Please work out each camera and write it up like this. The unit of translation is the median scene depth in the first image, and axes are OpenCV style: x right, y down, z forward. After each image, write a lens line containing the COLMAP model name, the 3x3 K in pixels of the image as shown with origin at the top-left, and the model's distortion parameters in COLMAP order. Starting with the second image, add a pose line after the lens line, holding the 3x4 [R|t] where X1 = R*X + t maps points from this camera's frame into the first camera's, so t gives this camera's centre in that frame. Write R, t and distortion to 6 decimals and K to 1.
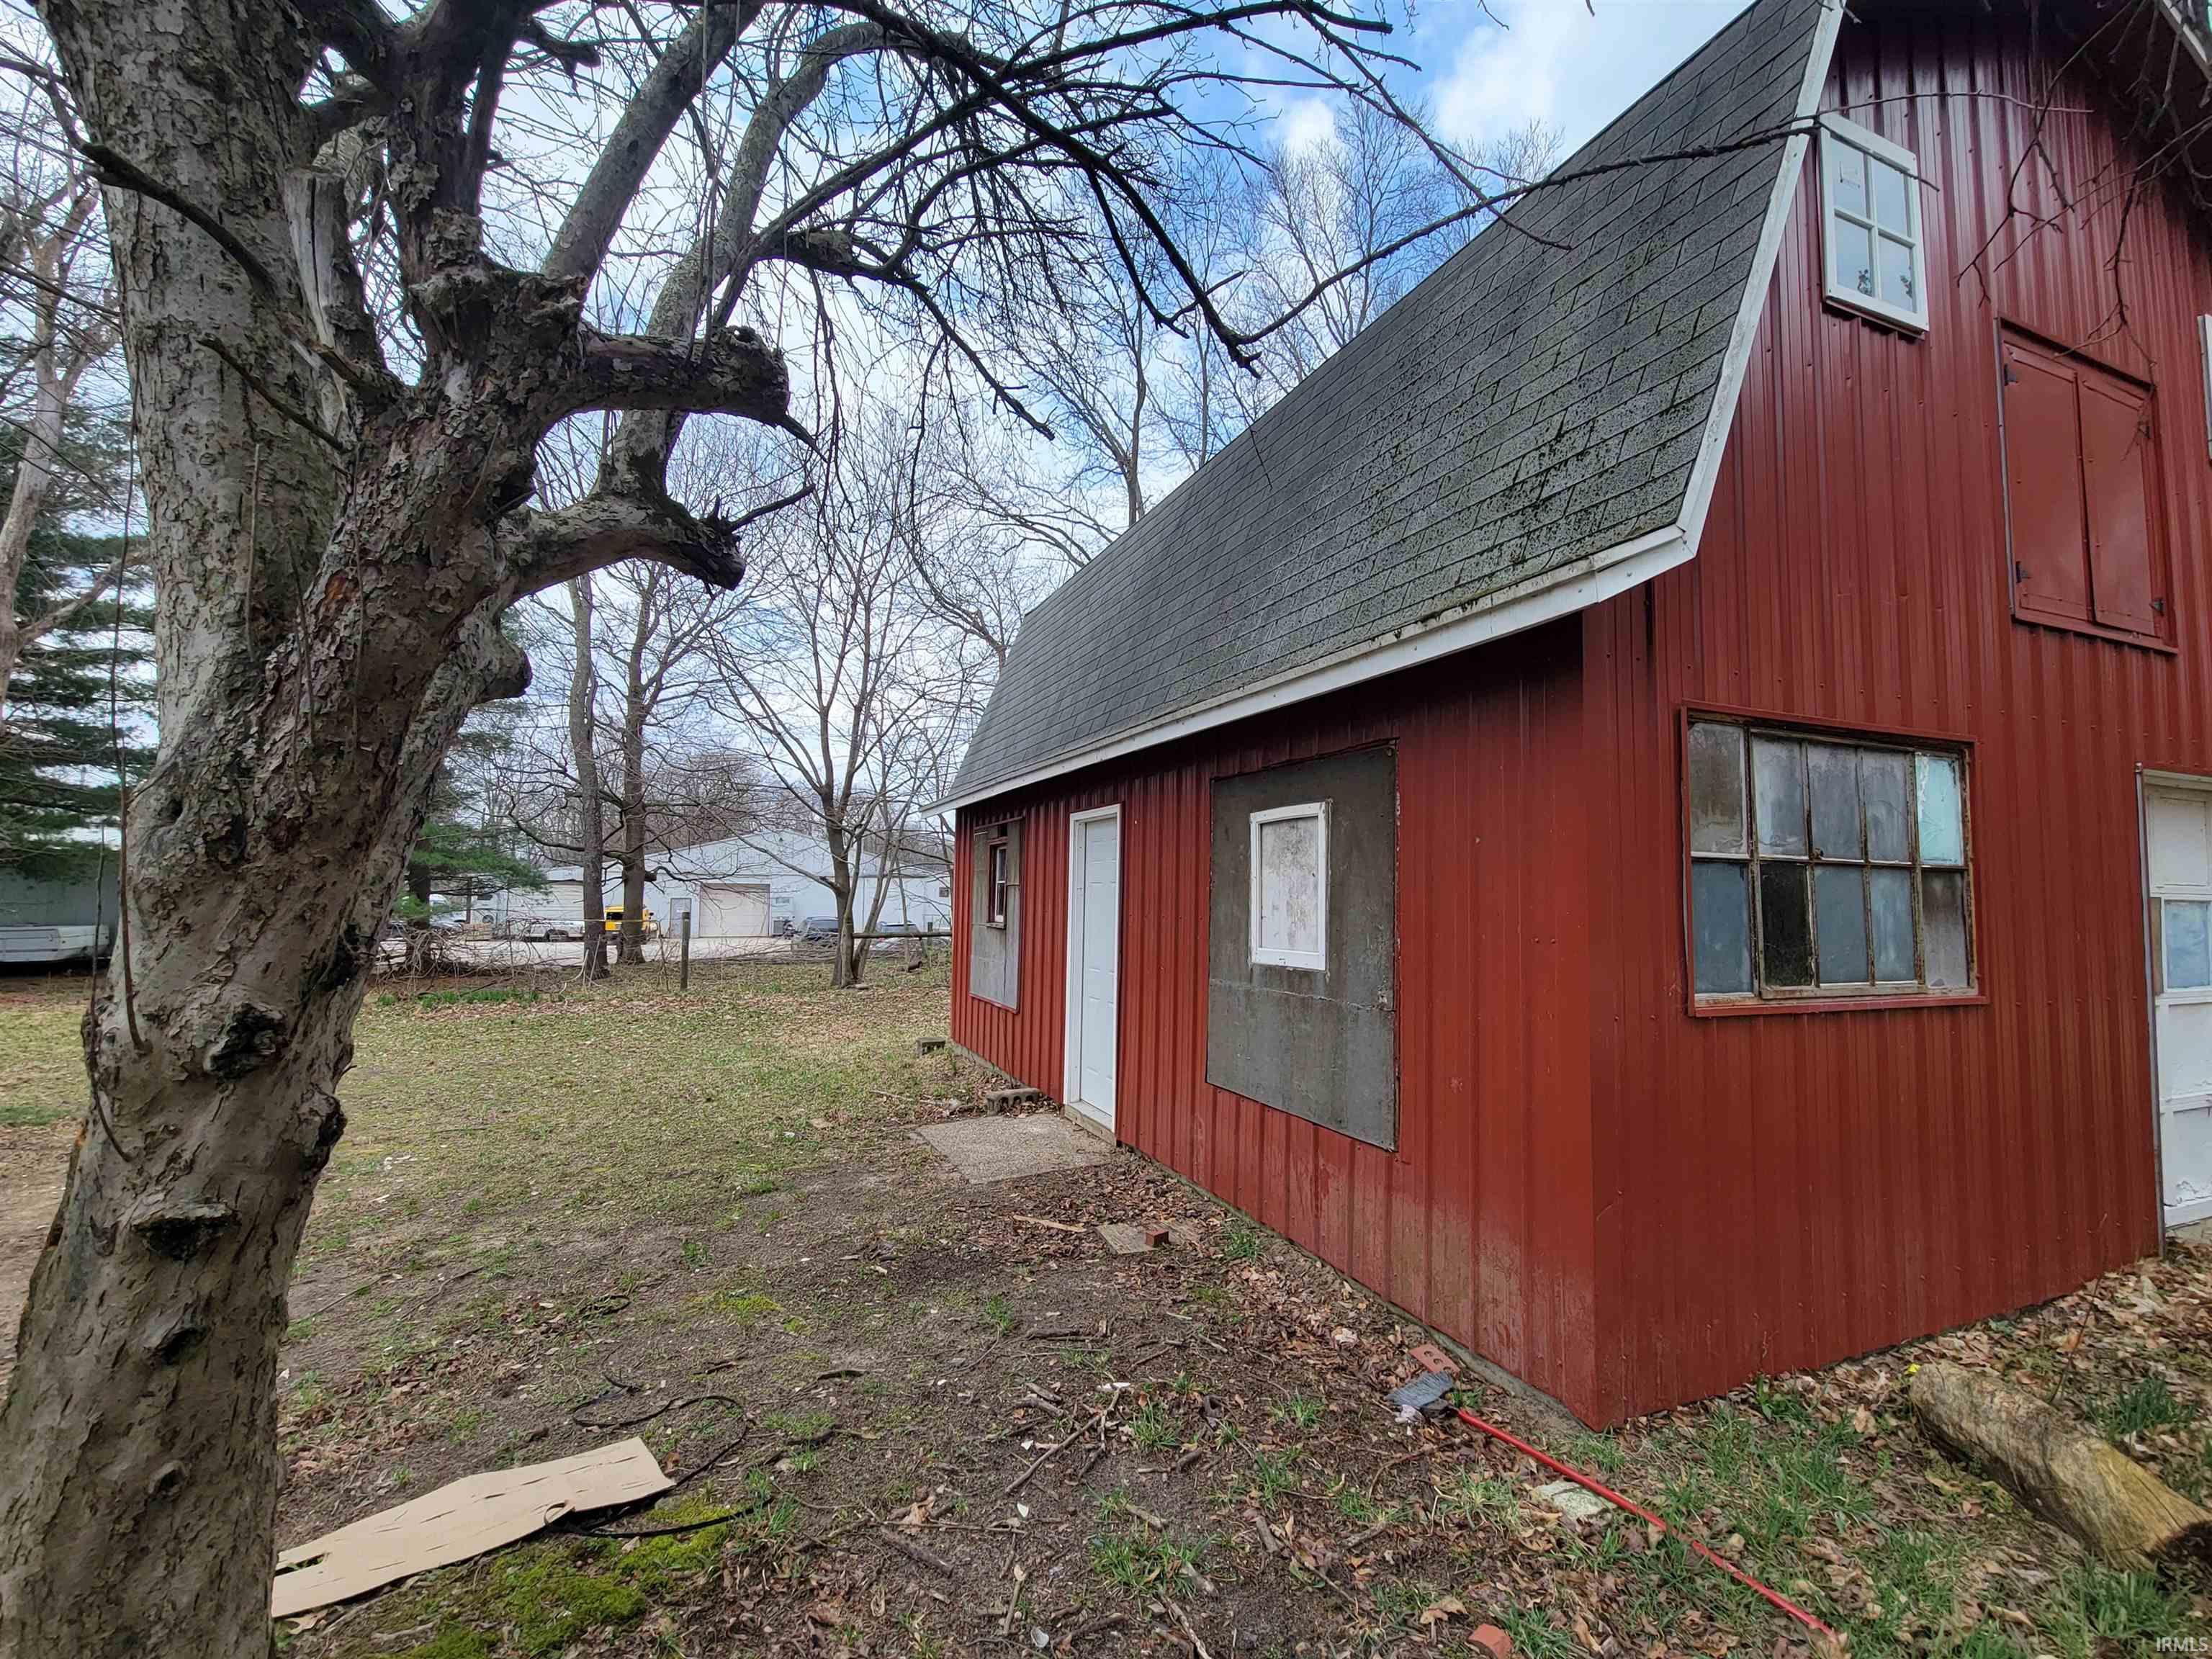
lens RADIAL K [[964.1, 0, 1103.1], [0, 964.1, 822.4], [0, 0, 1]] dist [-0.000217, 0.000262]
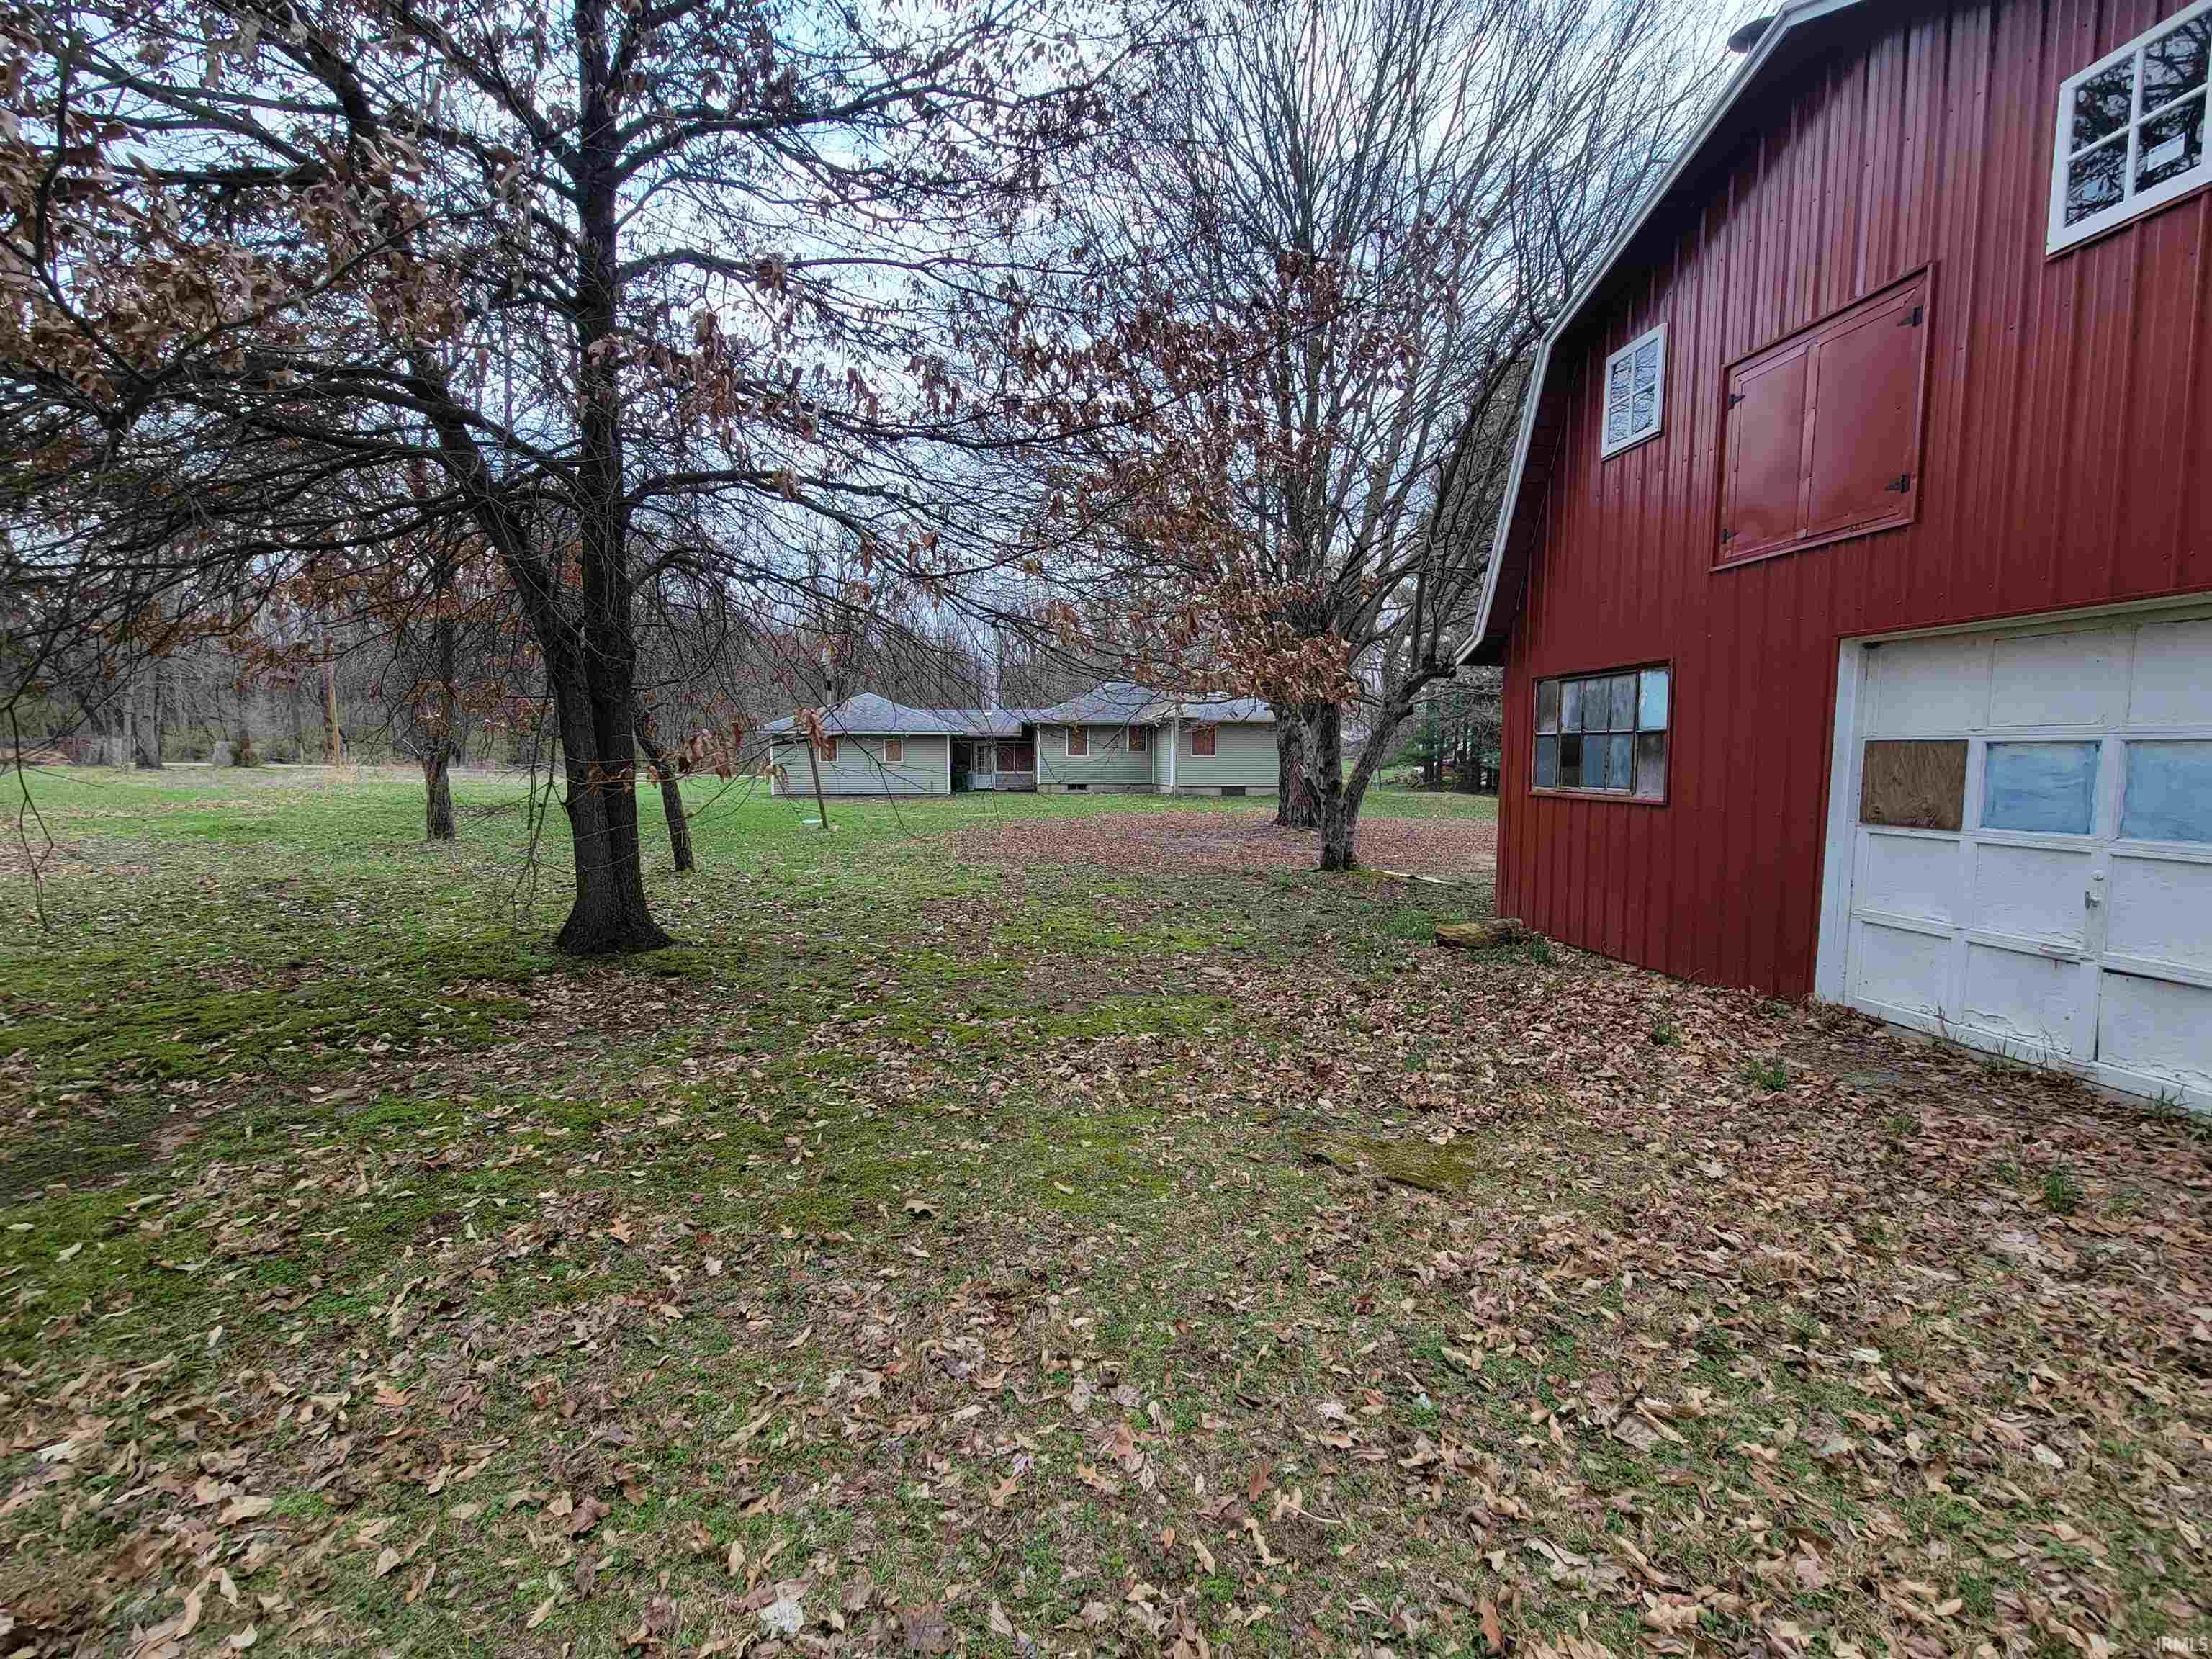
lens RADIAL K [[964.1, 0, 1099.4], [0, 964.1, 832.5], [0, 0, 1]] dist [-0.000217, 0.000262]
pose [[-0.257915, 0.058375, -0.964402, 3.081719], [0.061491, 0.997141, 0.043912, 0.099278], [0.964209, -0.047977, -0.260767, 0.469862]]
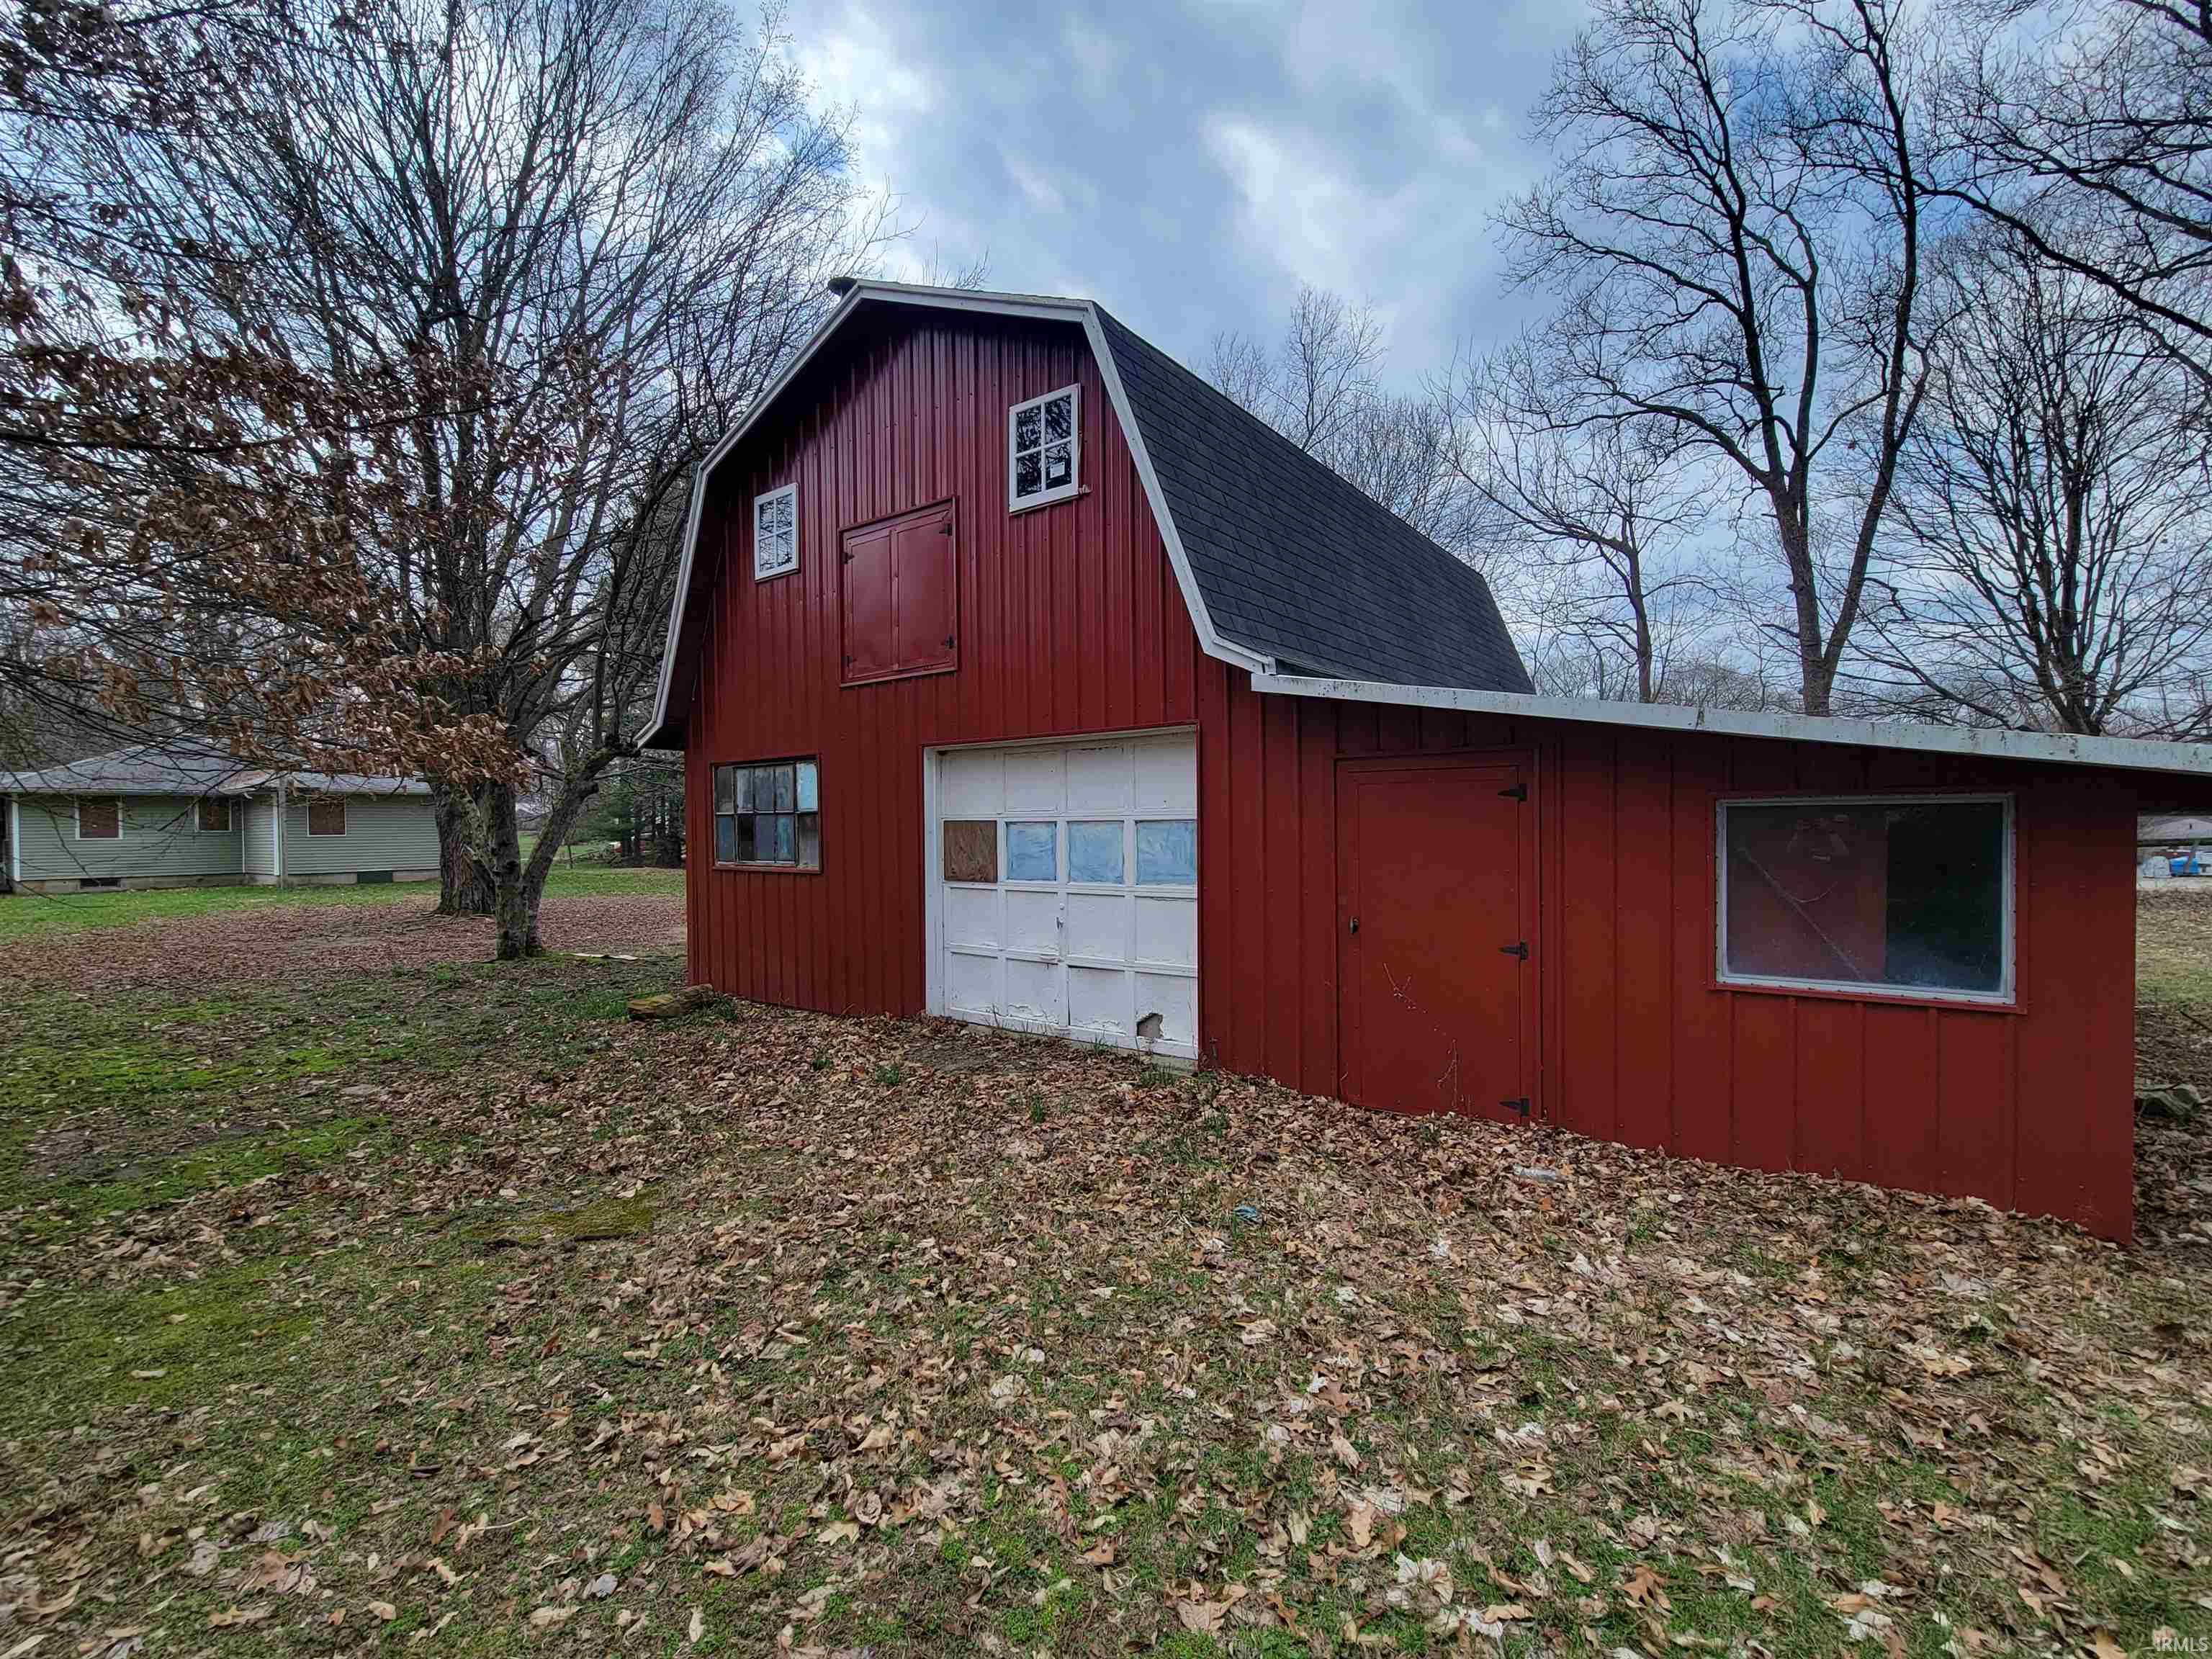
lens RADIAL K [[964.1, 0, 1100.7], [0, 964.1, 837.5], [0, 0, 1]] dist [-0.000217, 0.000262]
pose [[0.499835, -0.011605, -0.866043, 3.283279], [0.082662, 0.995985, 0.034362, 0.088583], [0.862167, -0.088764, 0.498787, 0.489294]]
